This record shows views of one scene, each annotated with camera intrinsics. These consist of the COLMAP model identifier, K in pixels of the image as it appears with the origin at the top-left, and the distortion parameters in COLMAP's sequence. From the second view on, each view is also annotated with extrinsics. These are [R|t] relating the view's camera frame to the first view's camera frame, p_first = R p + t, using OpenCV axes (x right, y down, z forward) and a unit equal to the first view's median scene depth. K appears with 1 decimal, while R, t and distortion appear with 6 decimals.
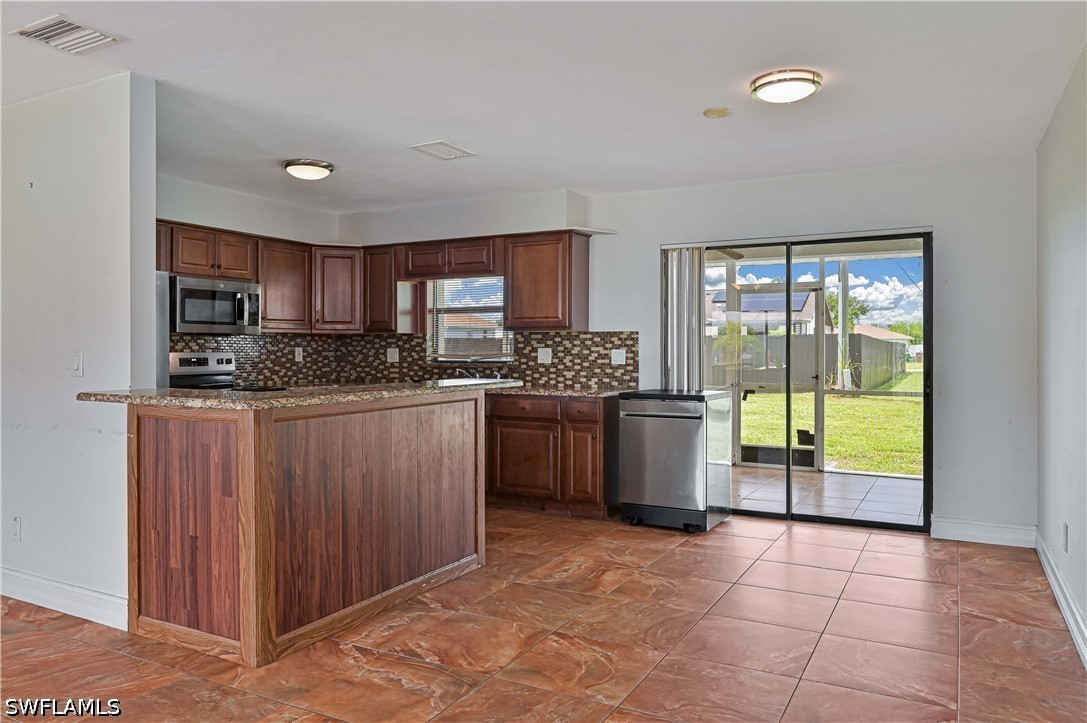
lens RADIAL K [[761.3, 0, 545.1], [0, 761.3, 351.1], [0, 0, 1]] dist [-0.006949, -0.000340]
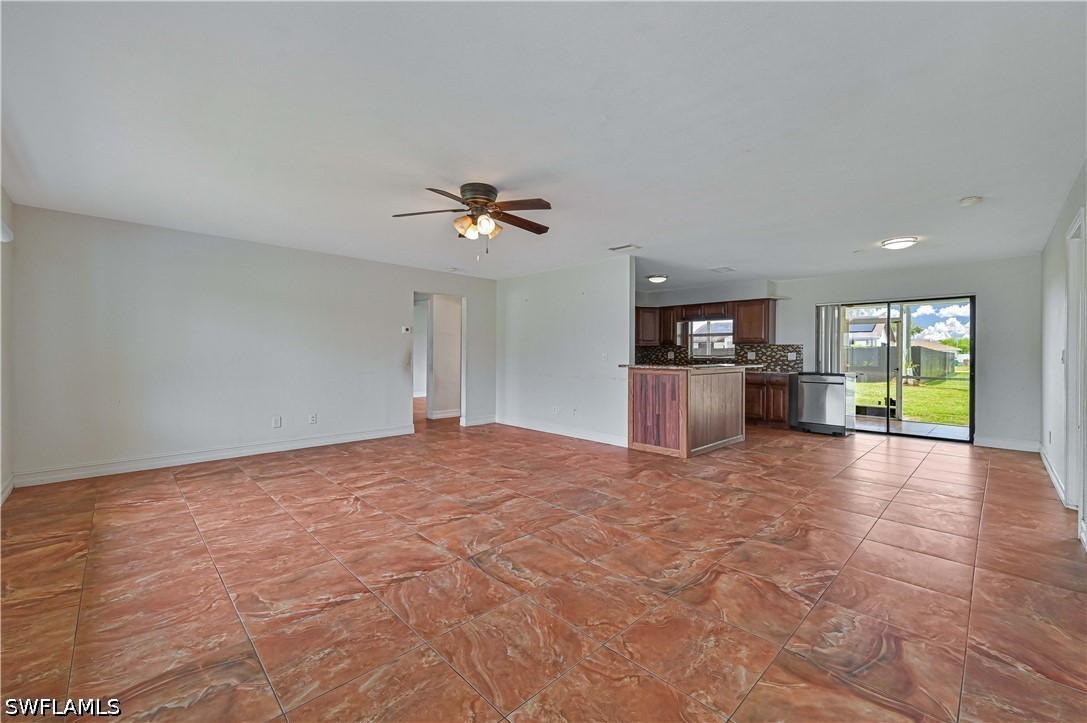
lens RADIAL K [[438.4, 0, 546.3], [0, 438.4, 354.5], [0, 0, 1]] dist [0.002094, -0.000031]
pose [[0.953695, 0.006578, -0.300705, -0.189196], [-0.007762, 0.999966, -0.002741, 0.010967], [0.300676, 0.004948, 0.953713, -0.380924]]
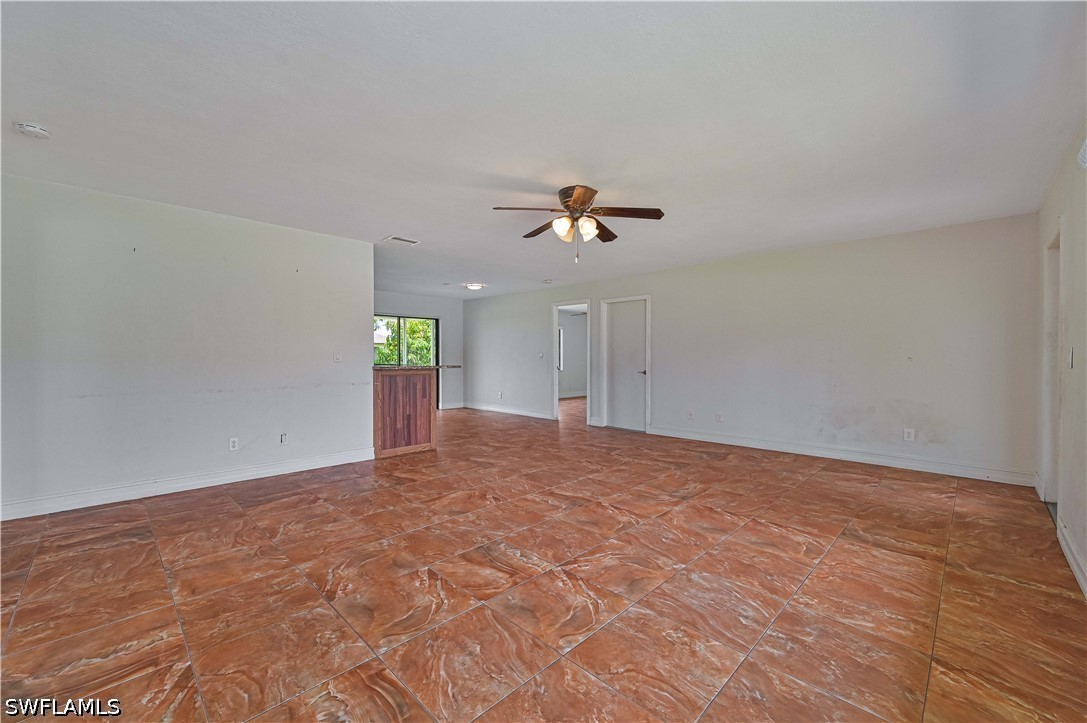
lens RADIAL K [[438.4, 0, 546.3], [0, 438.4, 354.5], [0, 0, 1]] dist [0.002094, -0.000031]
pose [[0.281419, 0.006781, 0.959561, -1.000450], [0.002699, 0.999965, -0.007858, 0.013868], [-0.959581, 0.004801, 0.281391, 0.006193]]
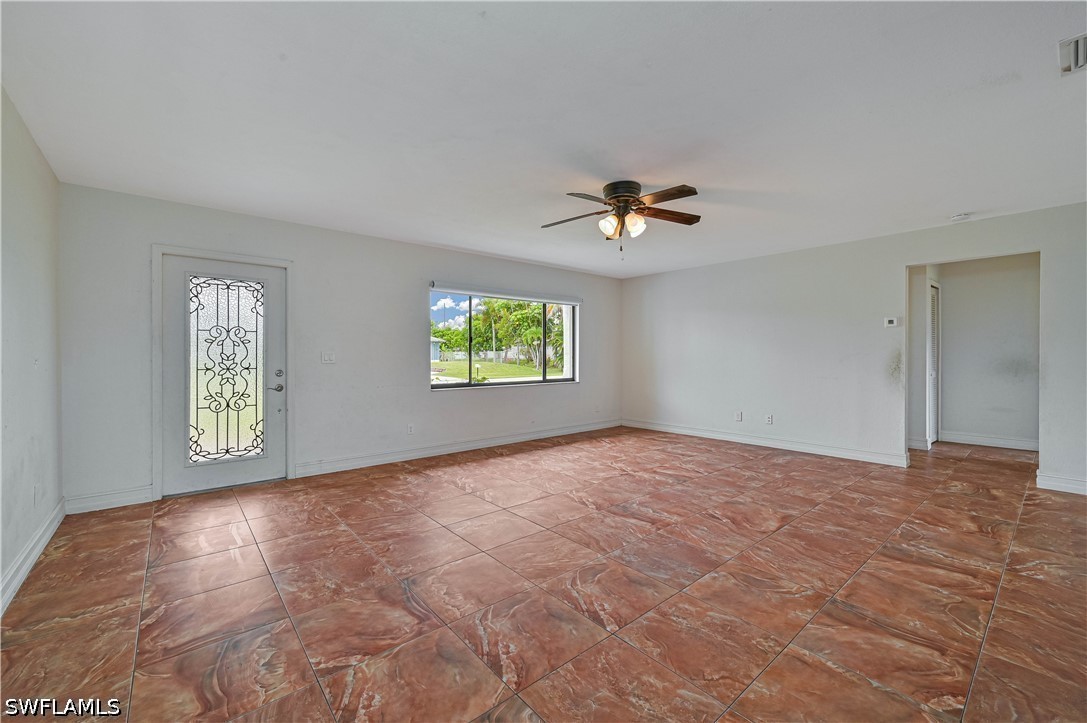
lens RADIAL K [[442.6, 0, 545.9], [0, 442.6, 355.4], [0, 0, 1]] dist [0.002080, -0.000061]
pose [[-0.365647, 0.003467, -0.930747, 0.110642], [0.000487, 0.999994, 0.003534, 0.008530], [0.930753, 0.000839, -0.365647, 0.243990]]
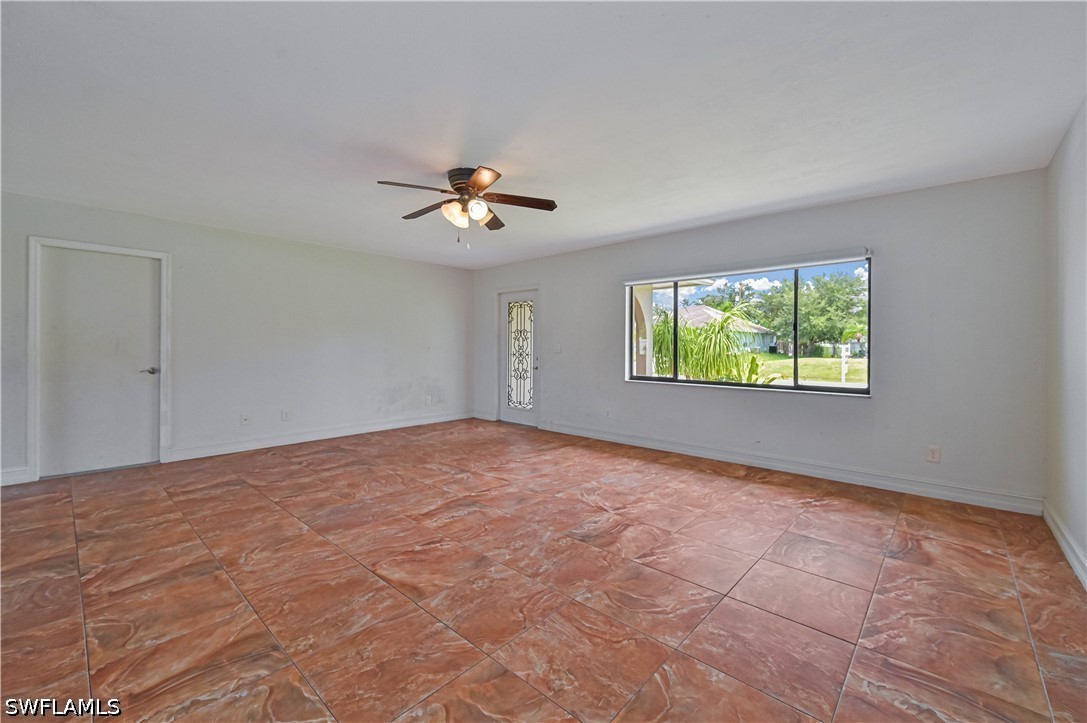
lens RADIAL K [[442.6, 0, 545.9], [0, 442.6, 355.4], [0, 0, 1]] dist [0.002080, -0.000061]
pose [[-0.969437, -0.006259, 0.245262, -0.668248], [-0.000916, 0.999760, 0.021892, 0.008204], [-0.245340, 0.020998, -0.969210, 0.629403]]
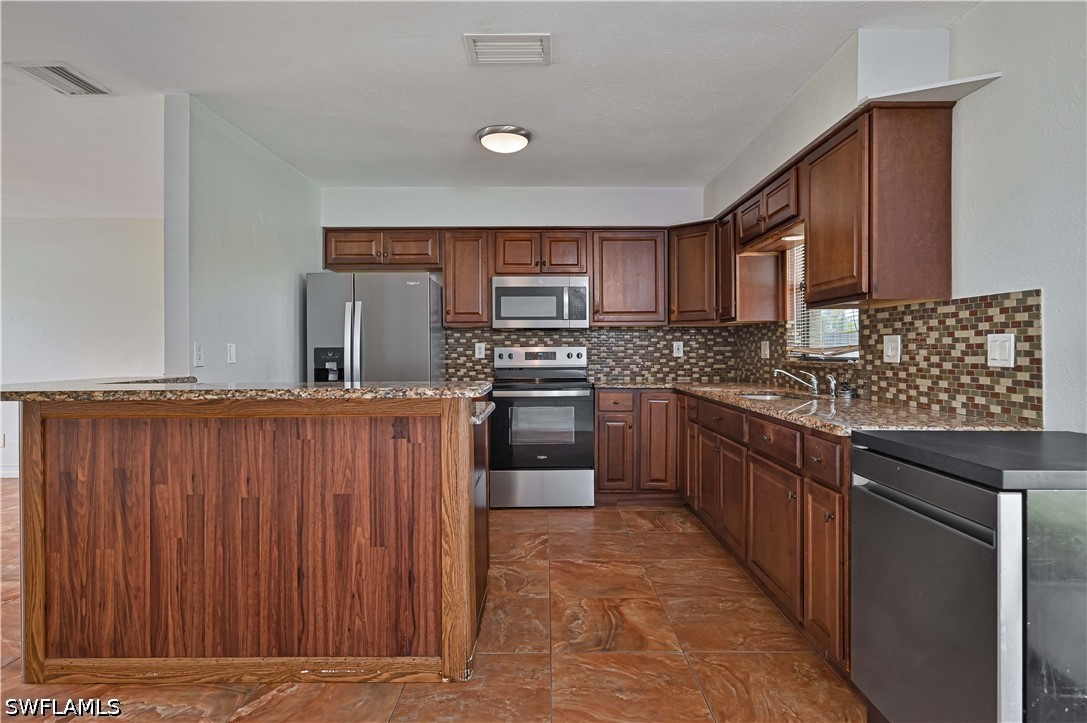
lens RADIAL K [[598.6, 0, 545.8], [0, 598.6, 348.8], [0, 0, 1]] dist [-0.002803, -0.000154]
pose [[0.477420, -0.004335, -0.878665, 0.273978], [0.001472, 0.999990, -0.004134, 0.007592], [0.878674, 0.000680, 0.477421, 0.589455]]
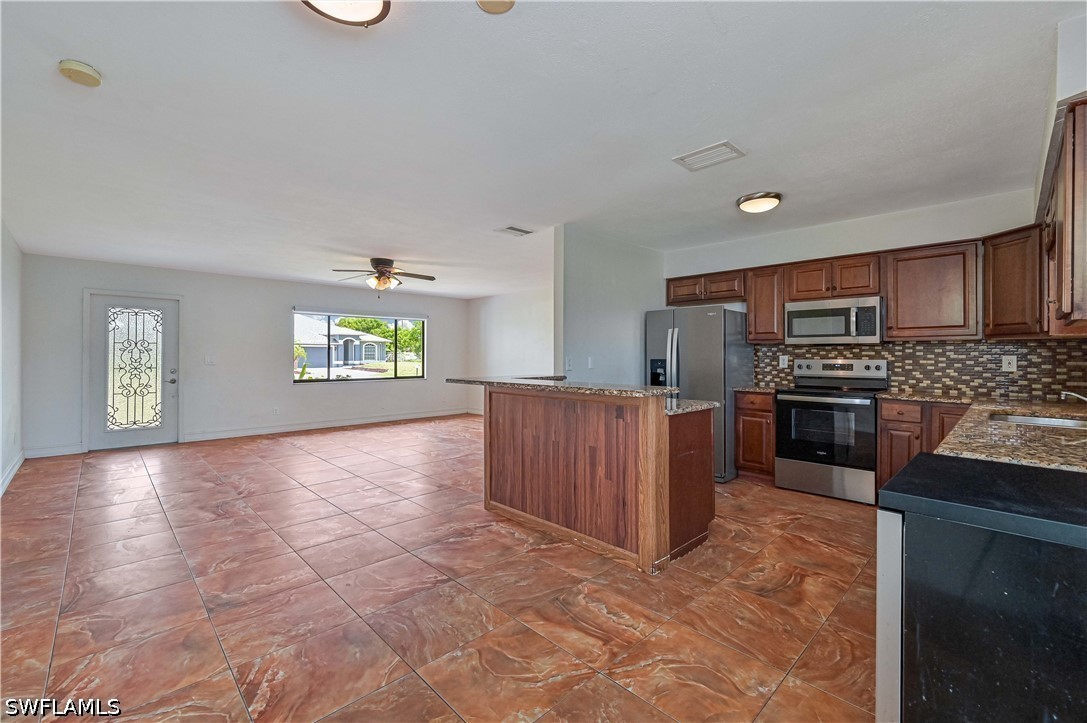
lens RADIAL K [[457.6, 0, 547.1], [0, 457.6, 353.9], [0, 0, 1]] dist [-0.001337, -0.000292]
pose [[-0.293739, -0.001984, -0.955884, 0.379394], [-0.004282, 0.999991, -0.000760, -0.004706], [0.955876, 0.003869, -0.293744, 0.747102]]
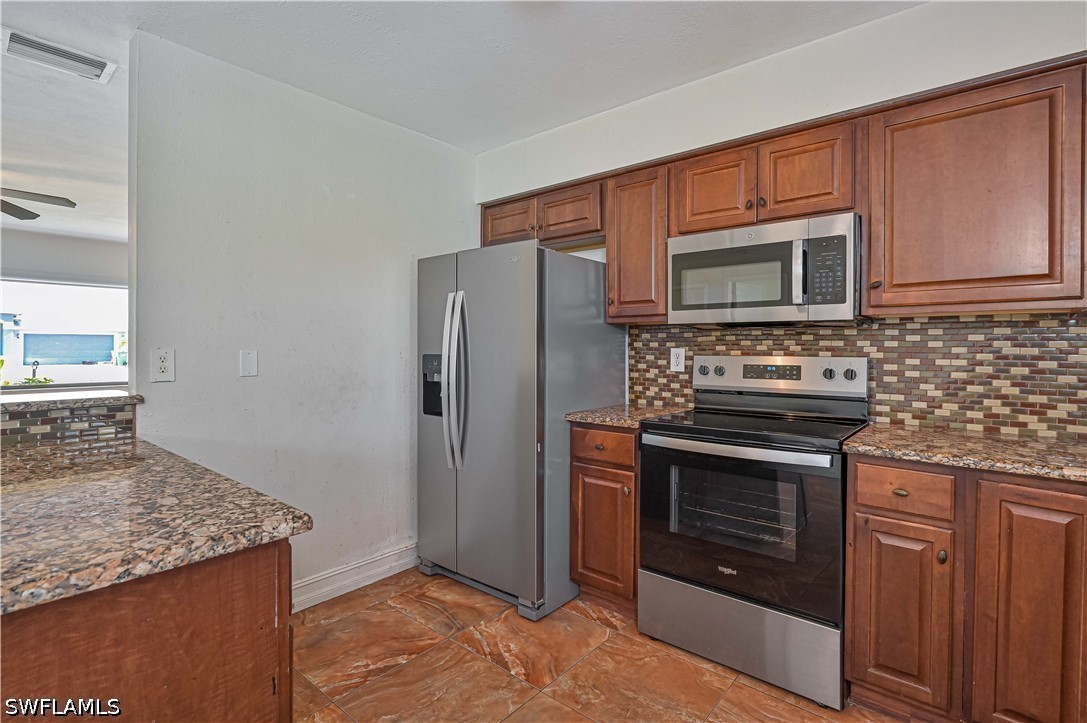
lens RADIAL K [[520.5, 0, 547.4], [0, 520.5, 348.8], [0, 0, 1]] dist [0.001934, 0.000521]
pose [[-0.201464, 0.004149, -0.979487, -0.023085], [-0.006489, 0.999963, 0.005570, -0.005155], [0.979474, 0.007478, -0.201430, 0.886312]]
